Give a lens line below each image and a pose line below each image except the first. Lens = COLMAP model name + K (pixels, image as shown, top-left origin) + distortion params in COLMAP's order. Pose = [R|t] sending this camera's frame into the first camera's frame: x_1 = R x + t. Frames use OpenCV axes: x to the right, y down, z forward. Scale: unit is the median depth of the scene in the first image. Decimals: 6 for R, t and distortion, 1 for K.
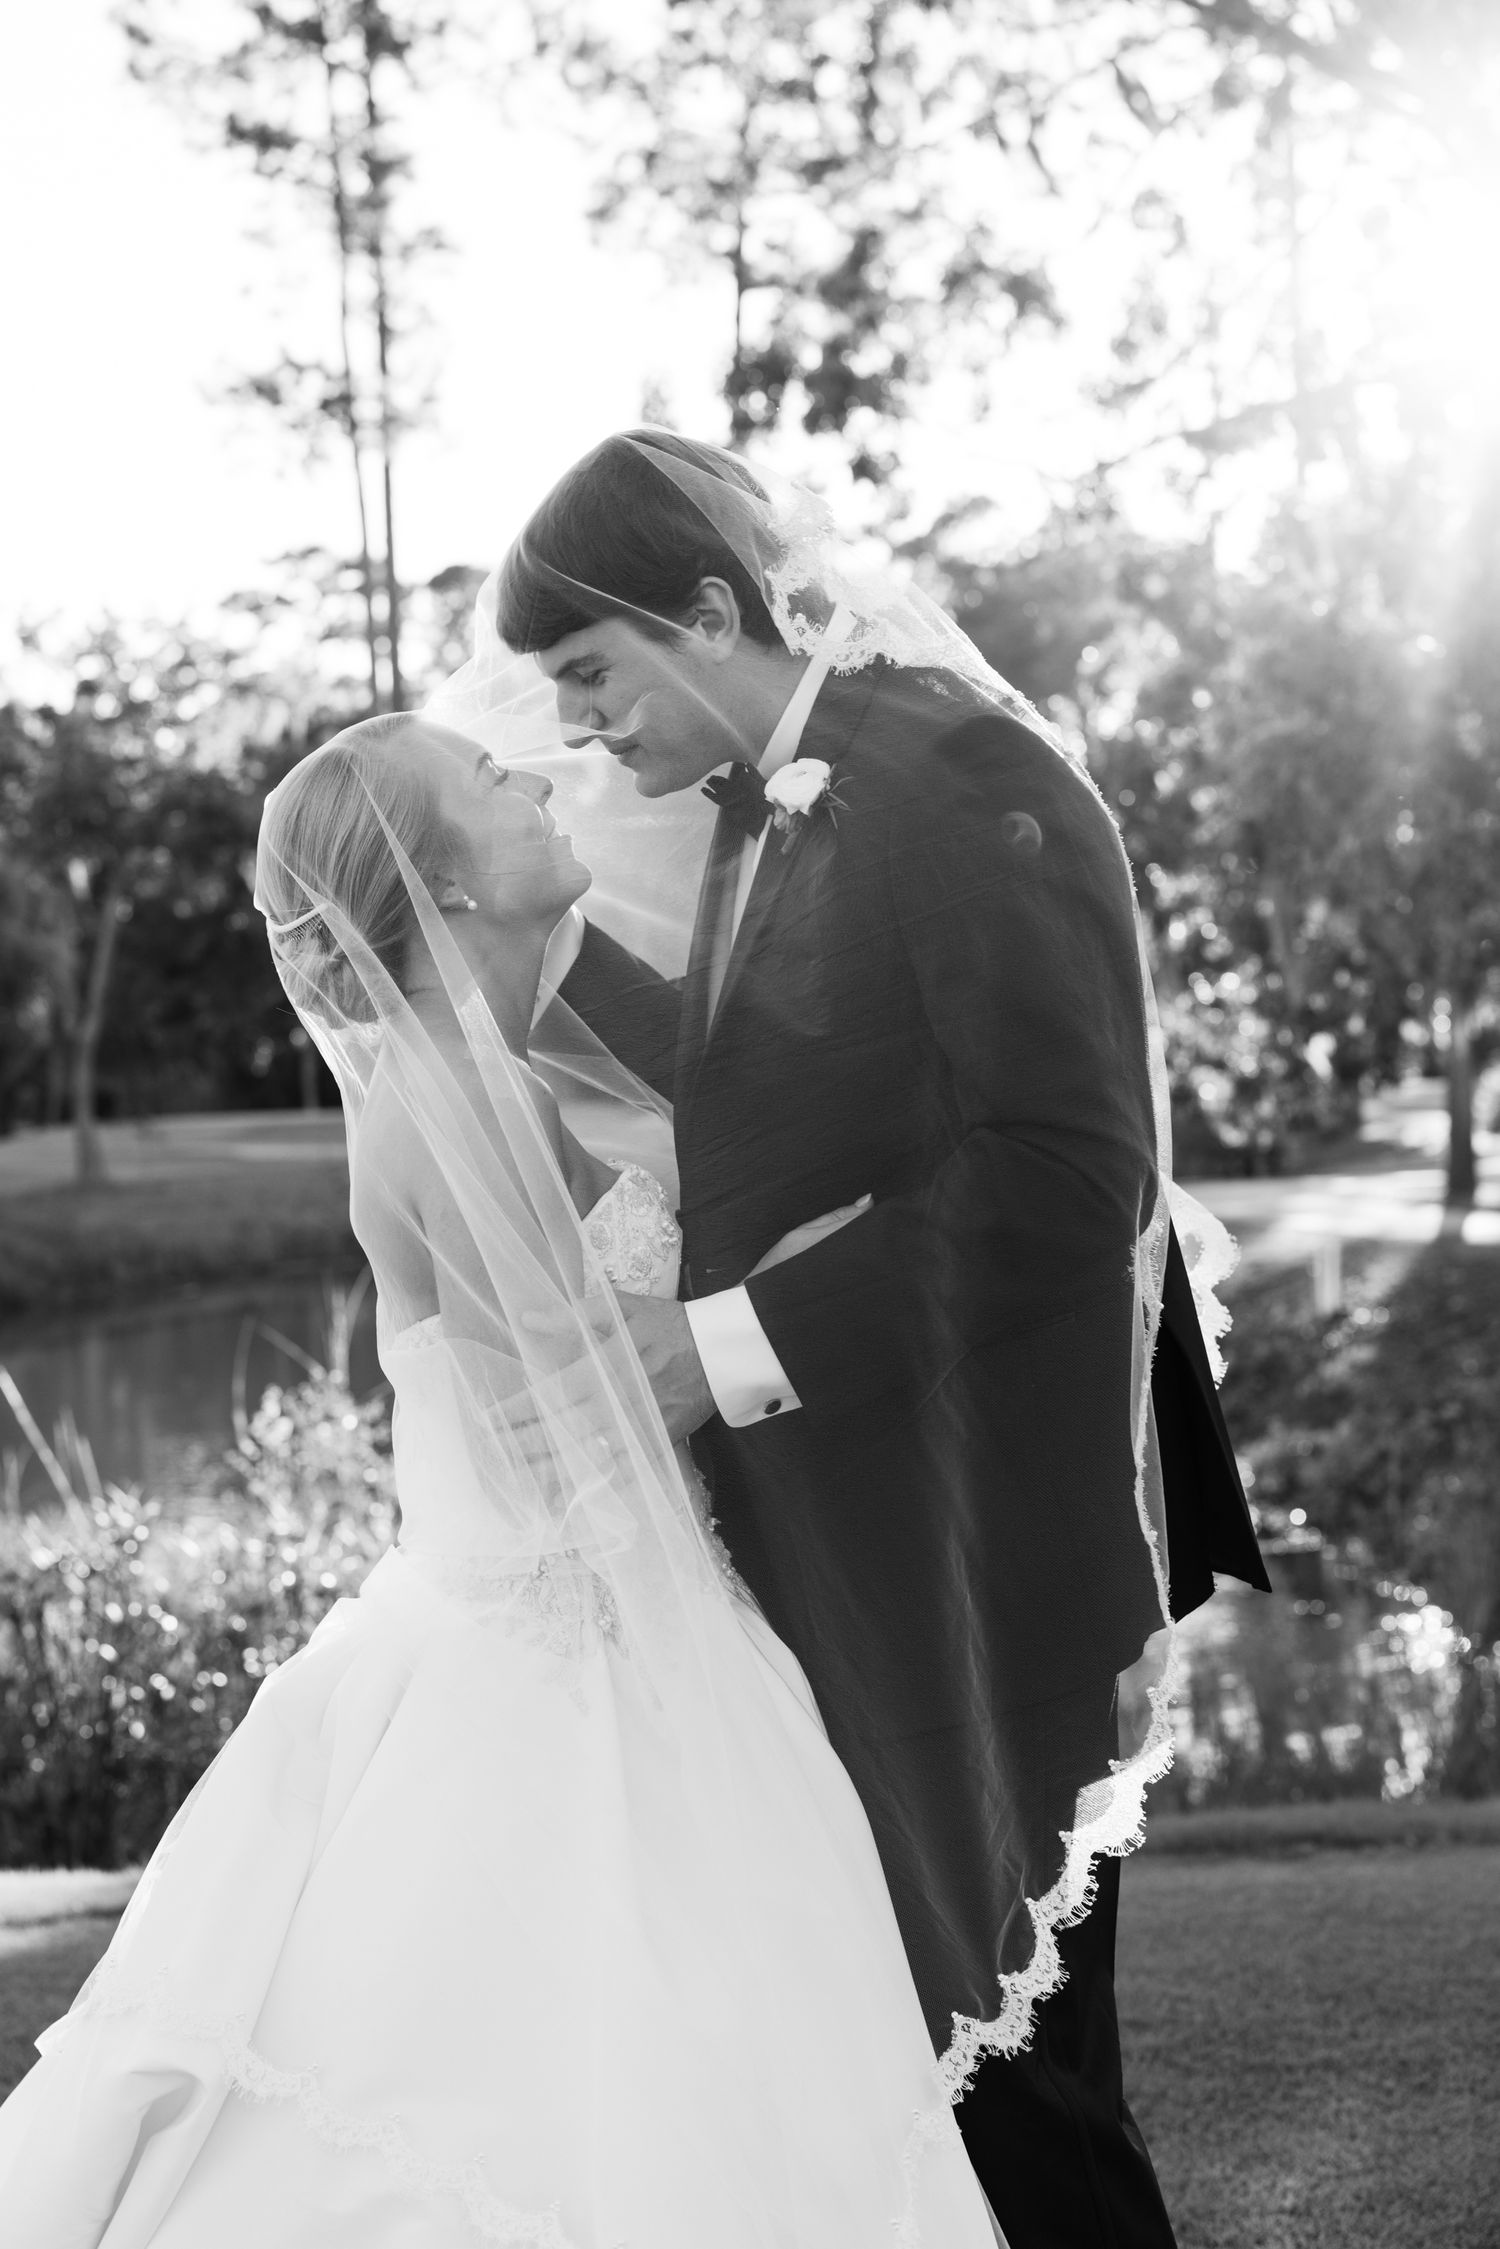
lens RADIAL K [[3147.5, 0, 699.3], [0, 3147.5, 1119.0], [0, 0, 1]] dist [0.005630, 0.000000]
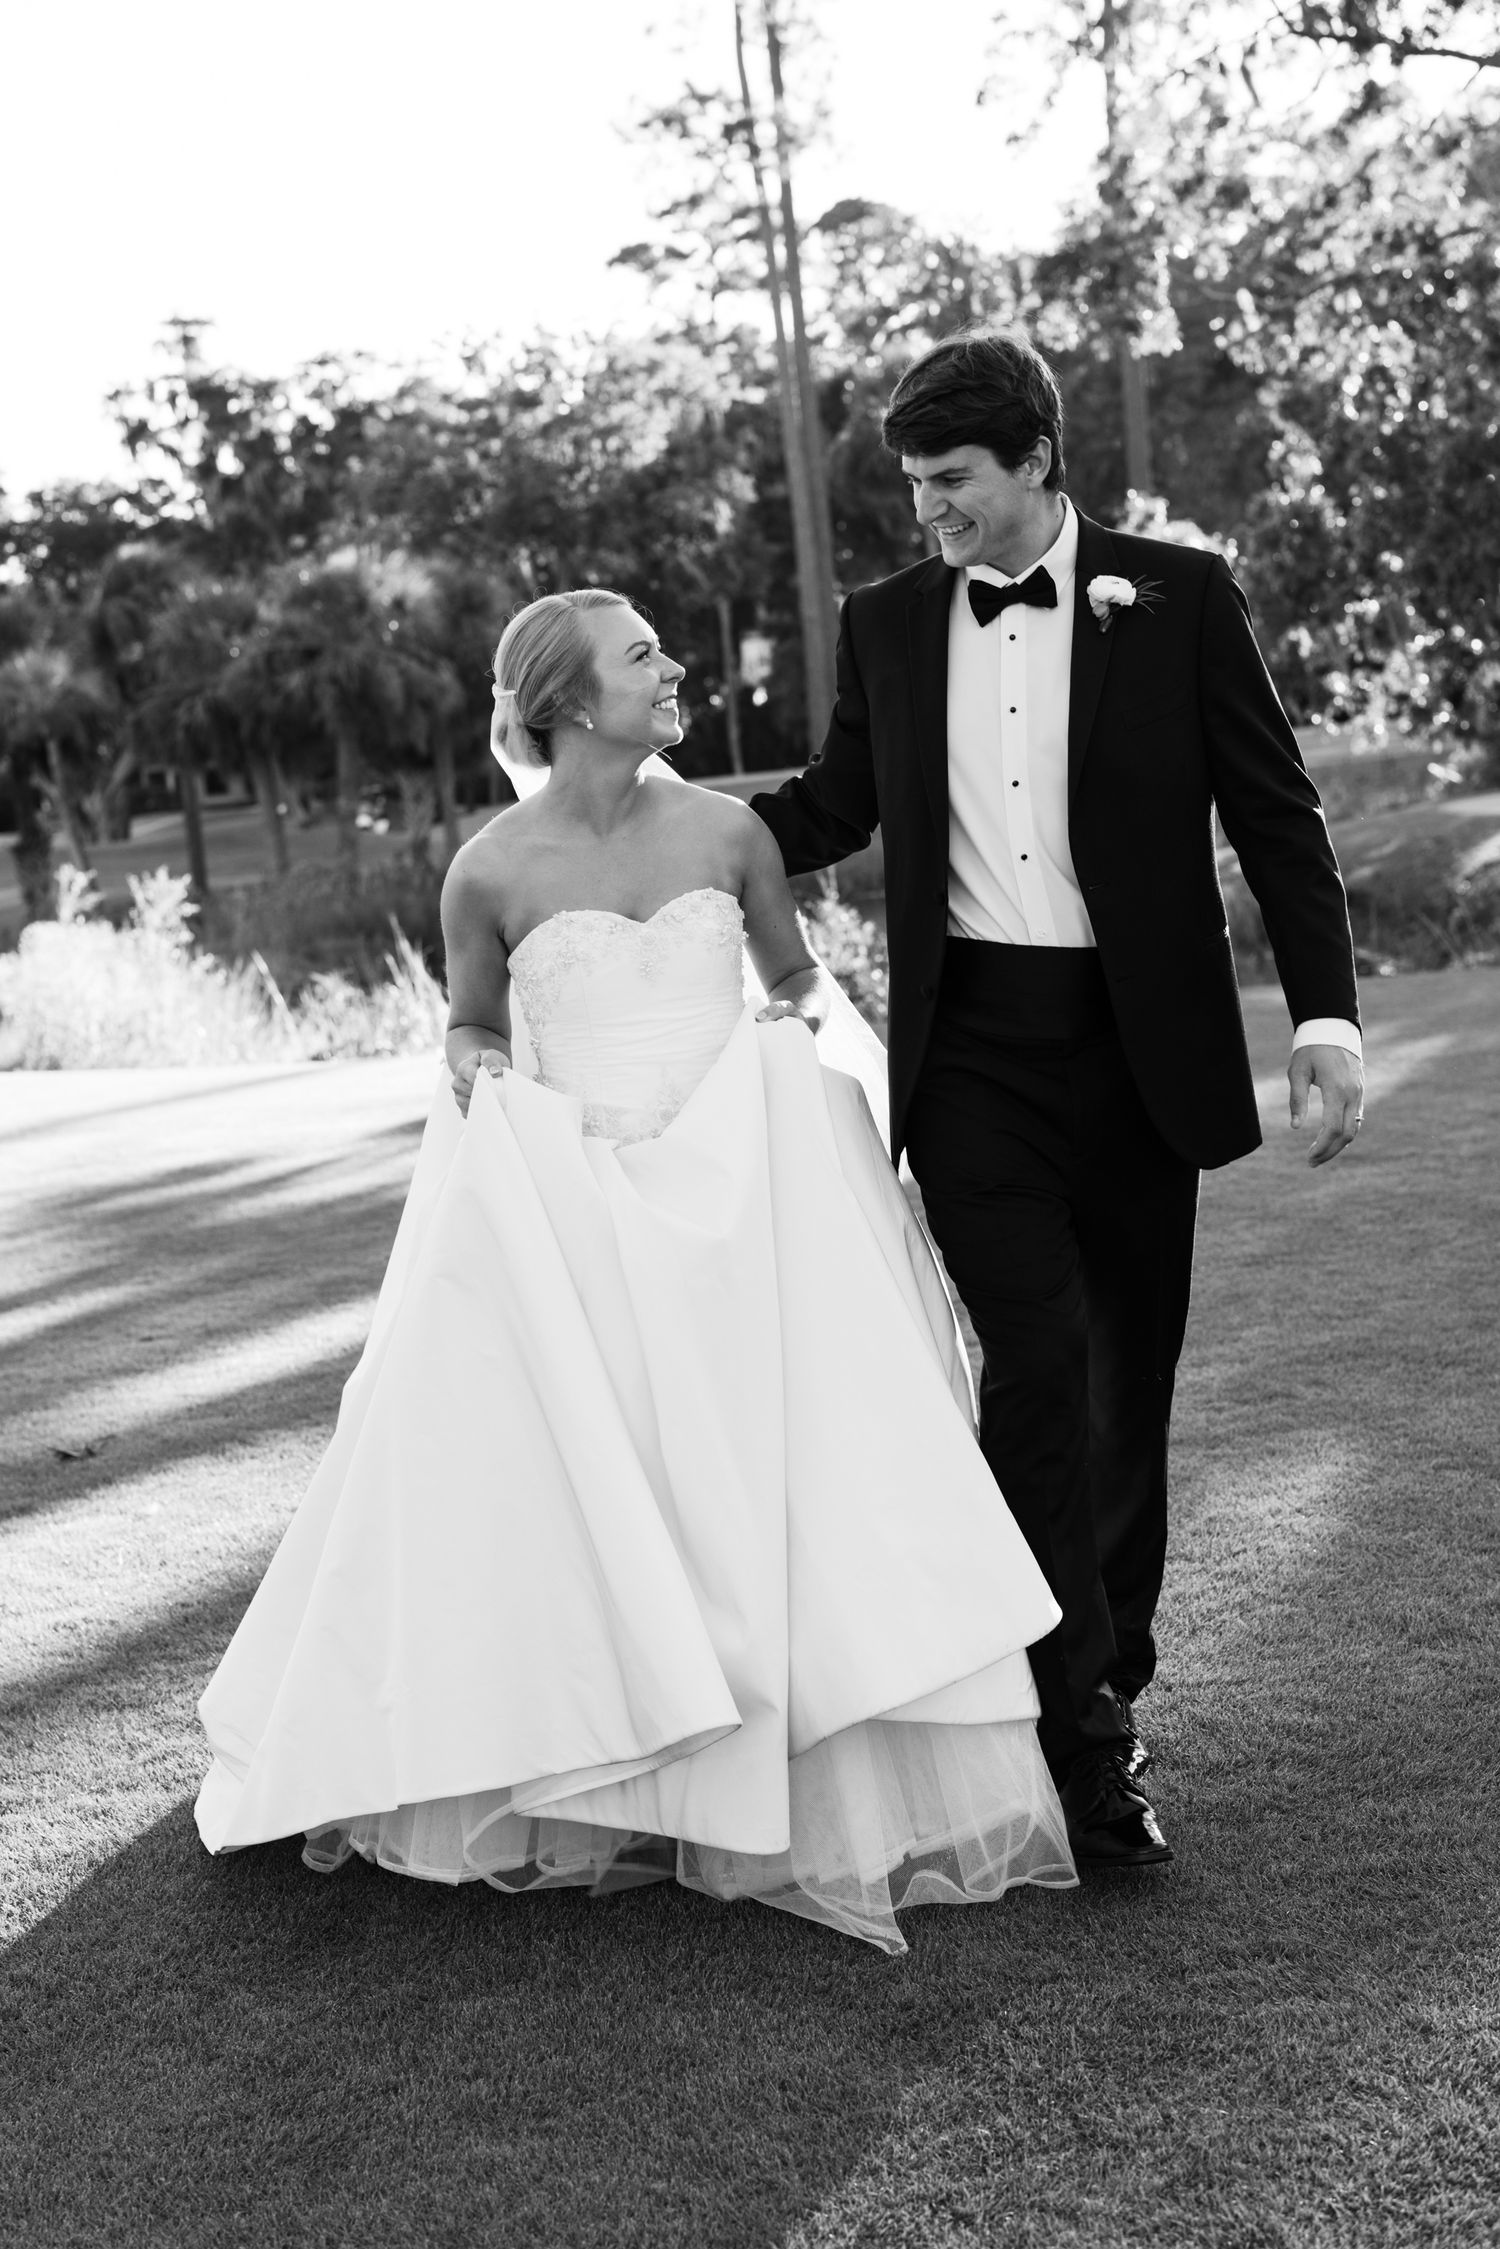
lens RADIAL K [[3465.5, 0, 747.2], [0, 3465.5, 1126.8], [0, 0, 1]] dist [0.007143, 0.000000]
pose [[0.991816, -0.044881, -0.119528, 0.017988], [0.056863, 0.993482, 0.098796, 0.000342], [0.114315, -0.104784, 0.987903, -0.239292]]
